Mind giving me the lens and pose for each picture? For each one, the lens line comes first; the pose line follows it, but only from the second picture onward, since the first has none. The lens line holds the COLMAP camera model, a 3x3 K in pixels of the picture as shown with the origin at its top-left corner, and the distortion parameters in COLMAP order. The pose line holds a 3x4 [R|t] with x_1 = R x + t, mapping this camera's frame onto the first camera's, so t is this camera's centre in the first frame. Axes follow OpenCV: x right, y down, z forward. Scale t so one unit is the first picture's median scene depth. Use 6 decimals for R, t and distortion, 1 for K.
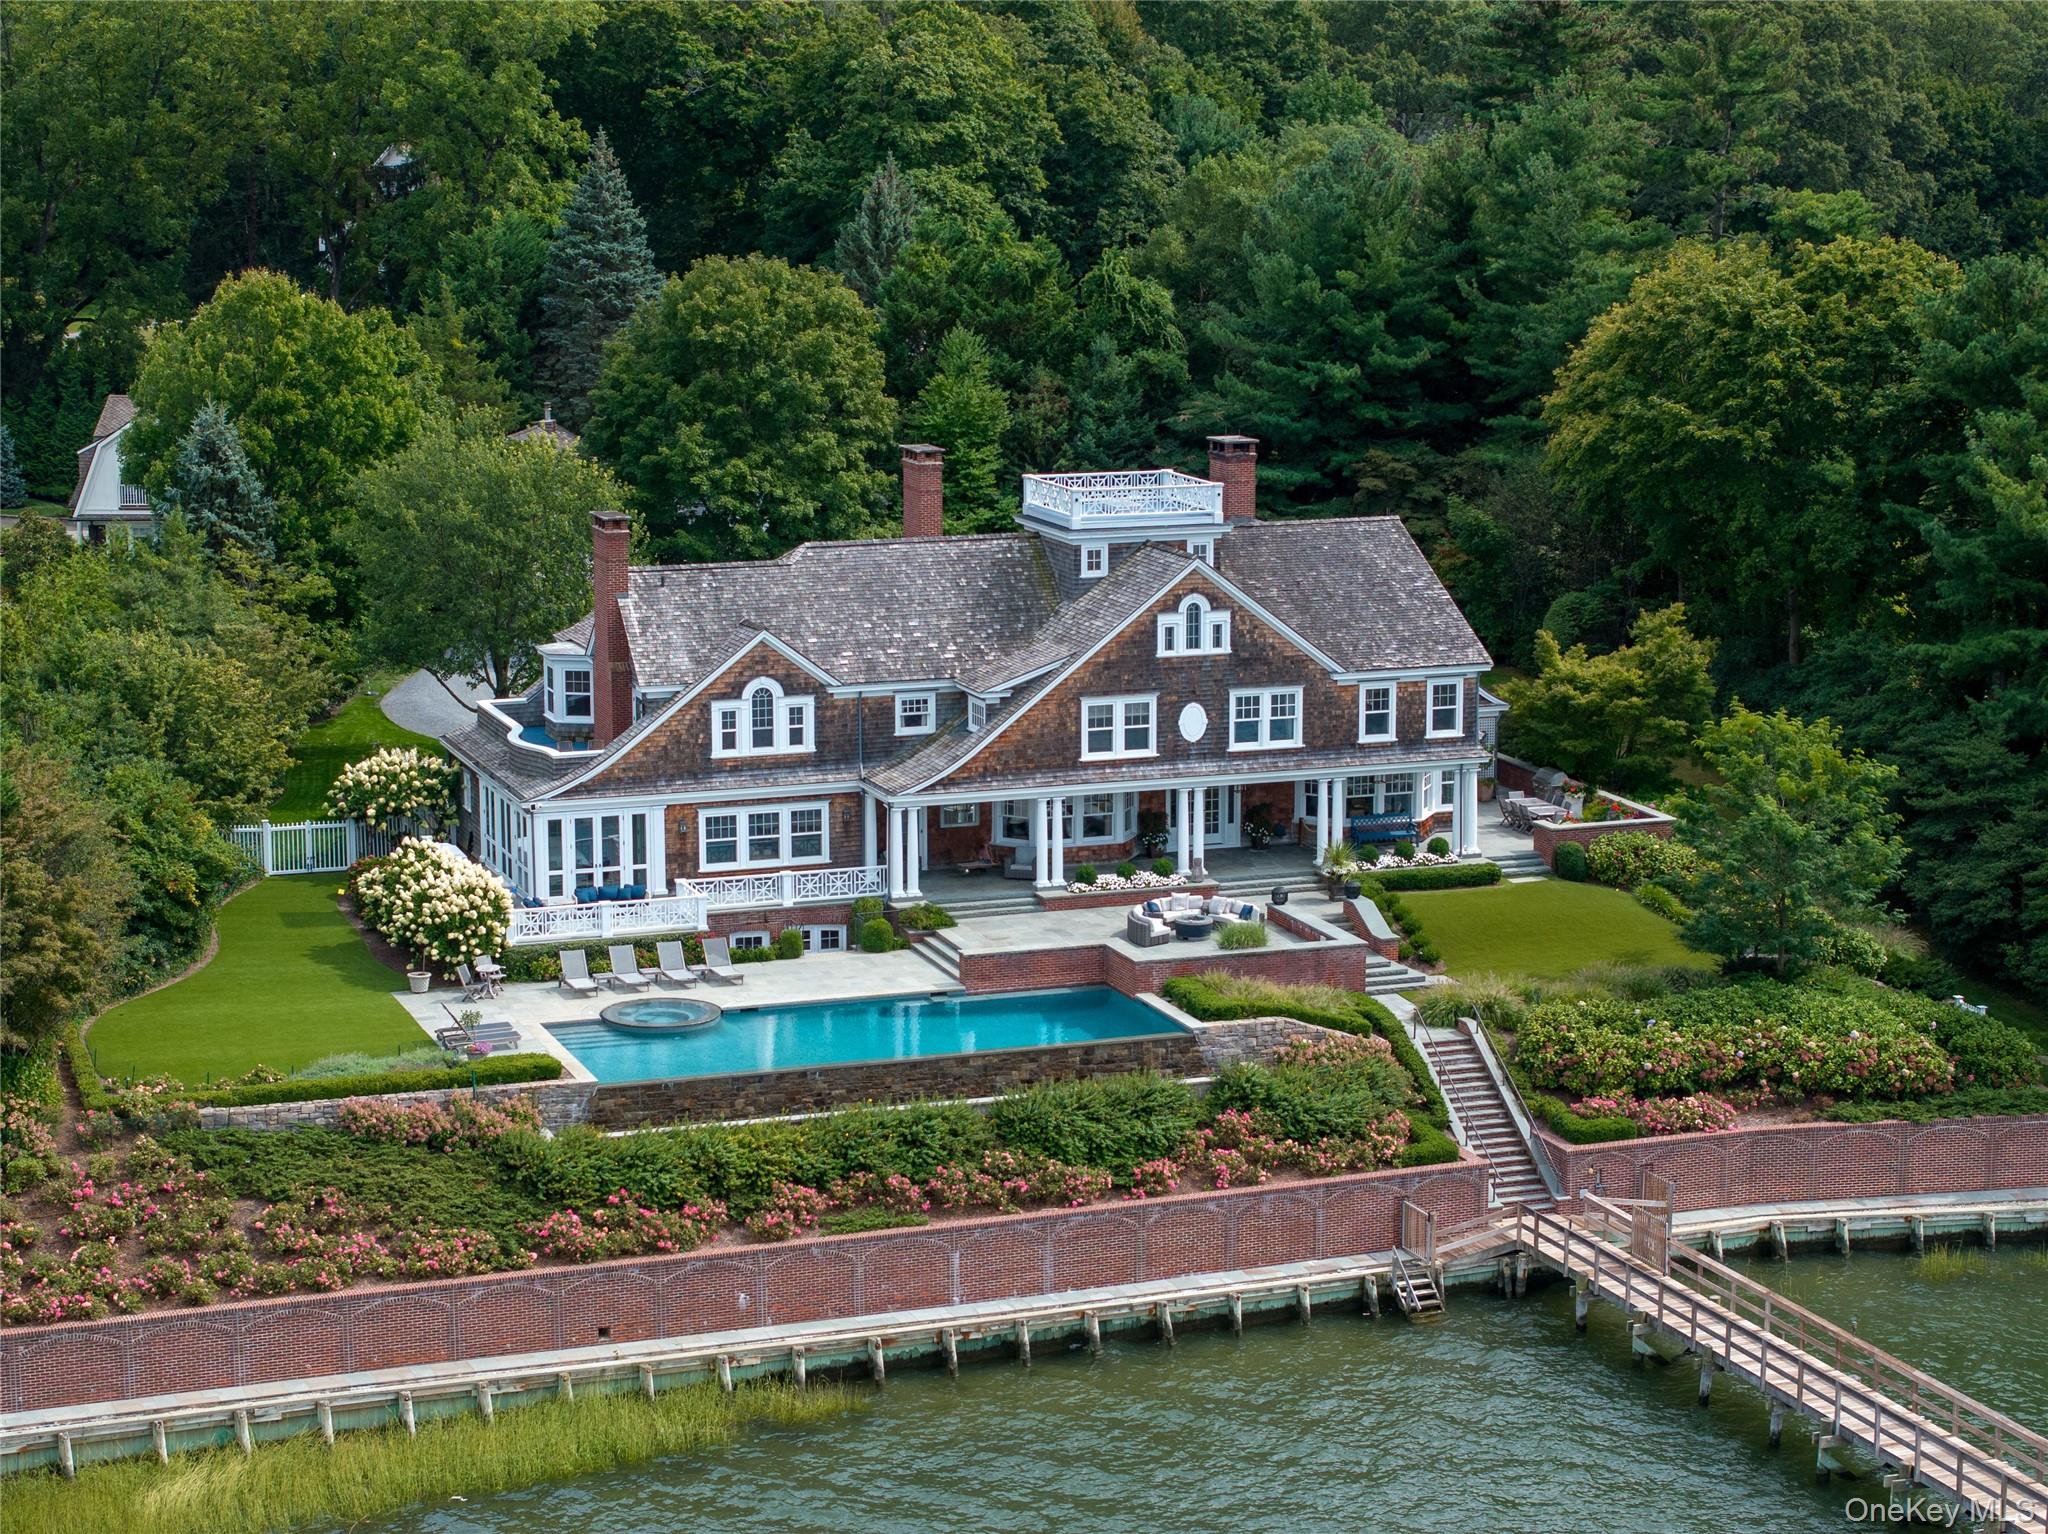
lens RADIAL K [[4794.3, 0, 1019.2], [0, 4794.3, 745.0], [0, 0, 1]] dist [0.053474, 0.000000]
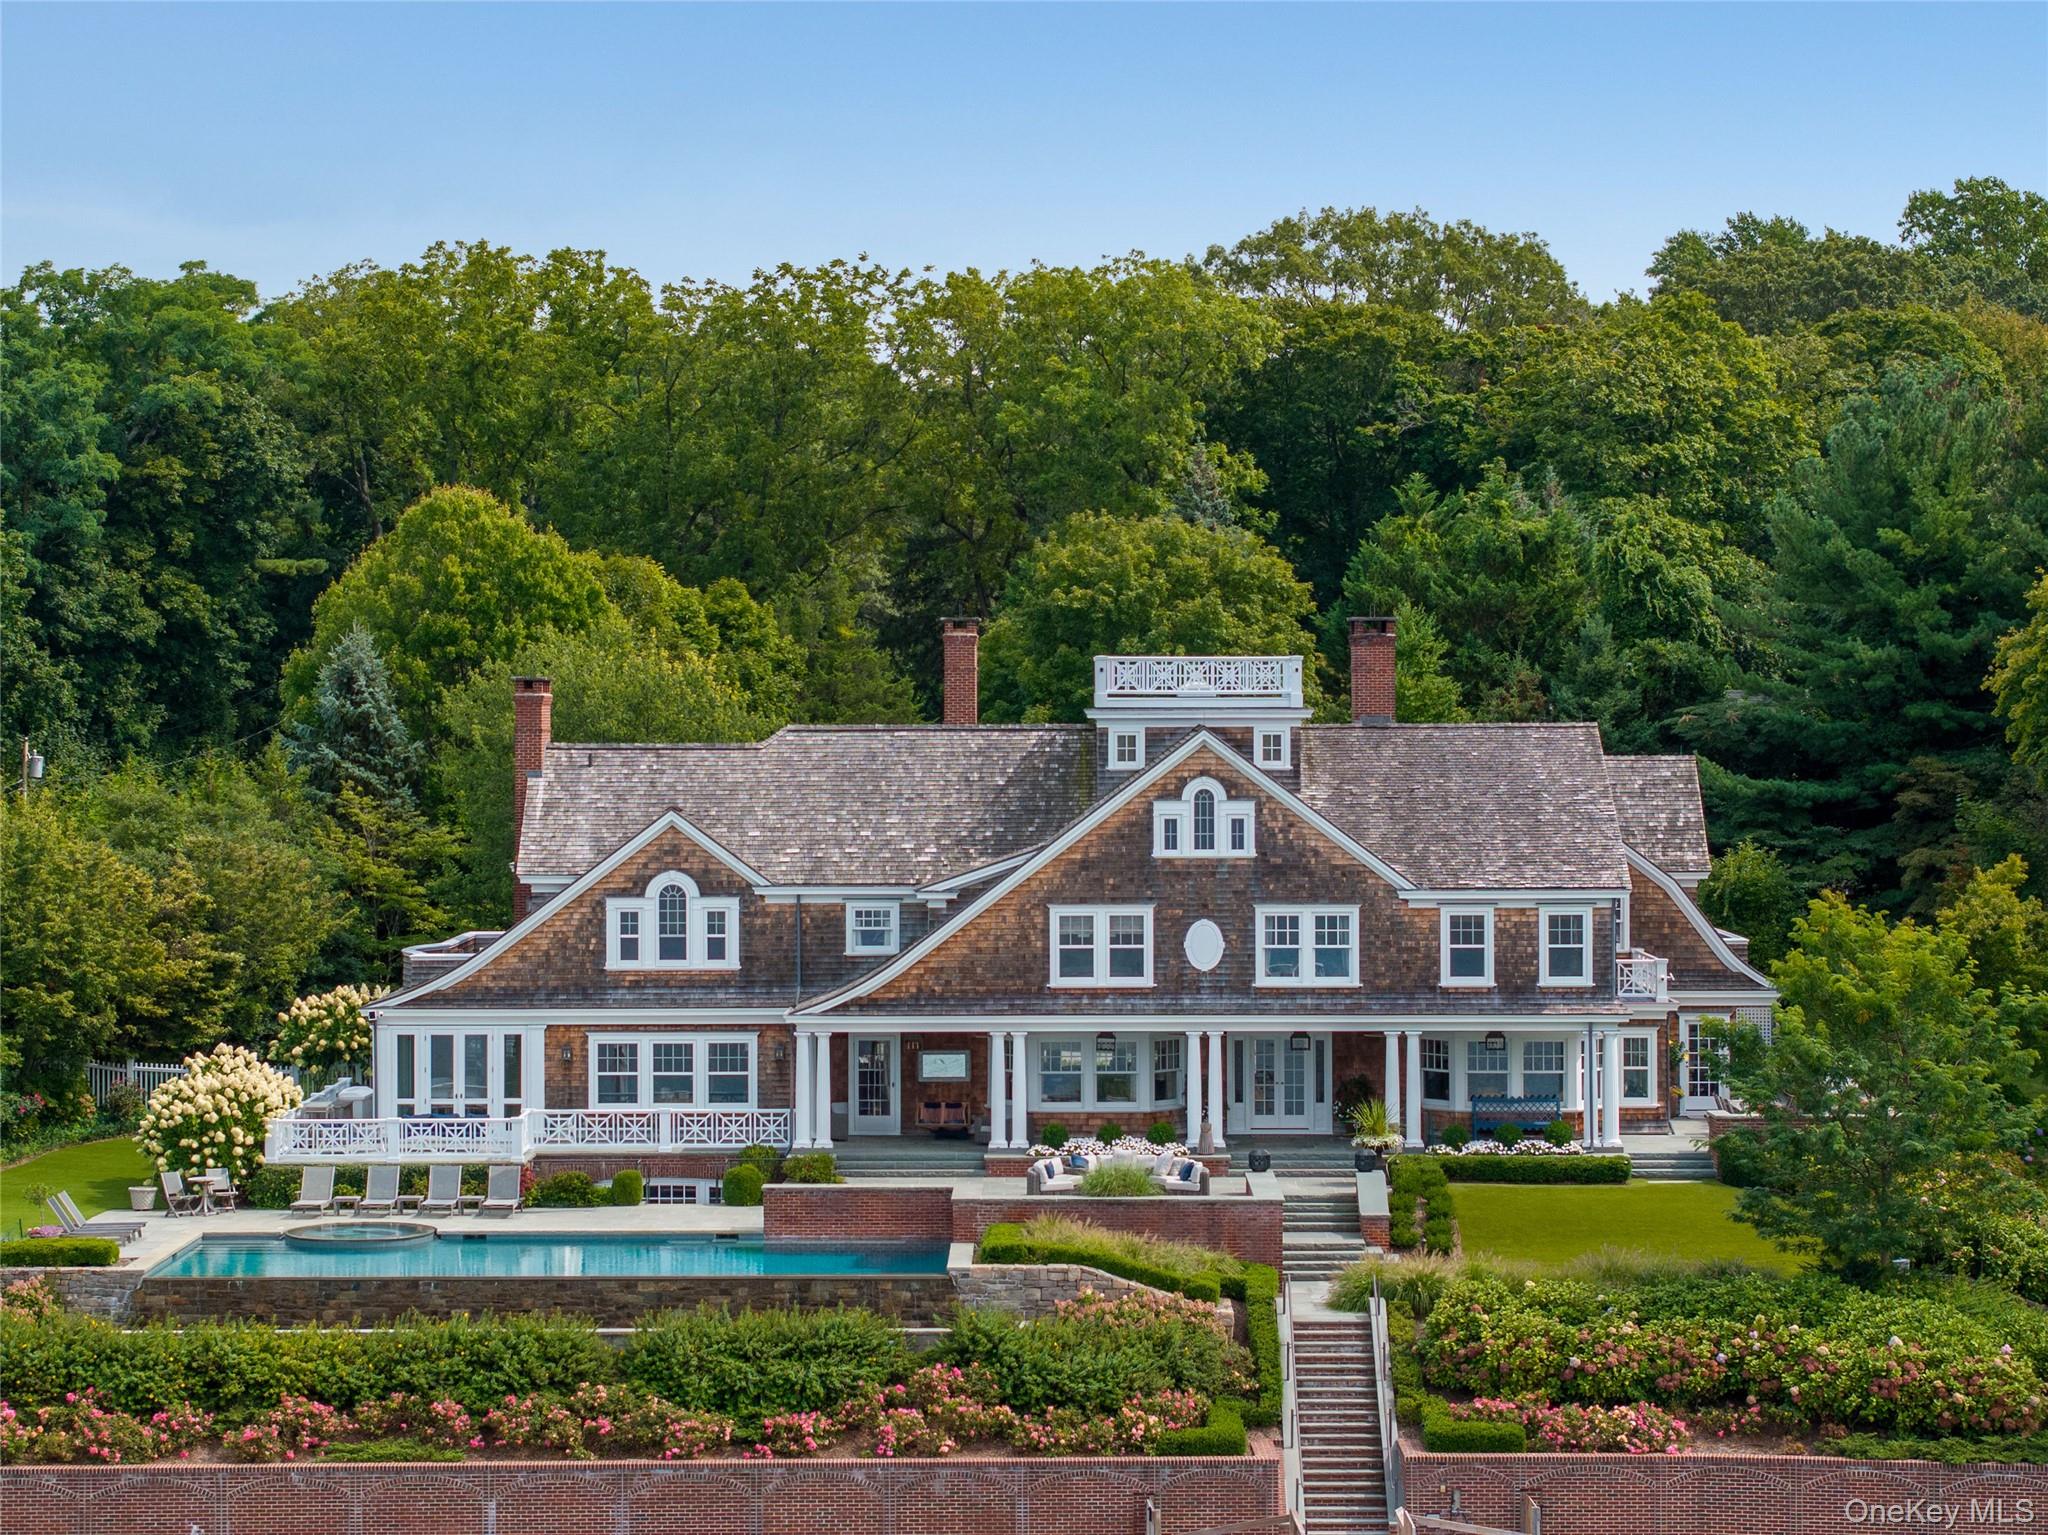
lens RADIAL K [[5322.8, 0, 903.4], [0, 5322.8, 646.1], [0, 0, 1]] dist [0.067751, 0.000000]
pose [[0.920581, -0.006902, -0.390492, 0.349090], [-0.062580, 0.984318, -0.164930, 0.098575], [0.385506, 0.176268, 0.905712, 0.208787]]
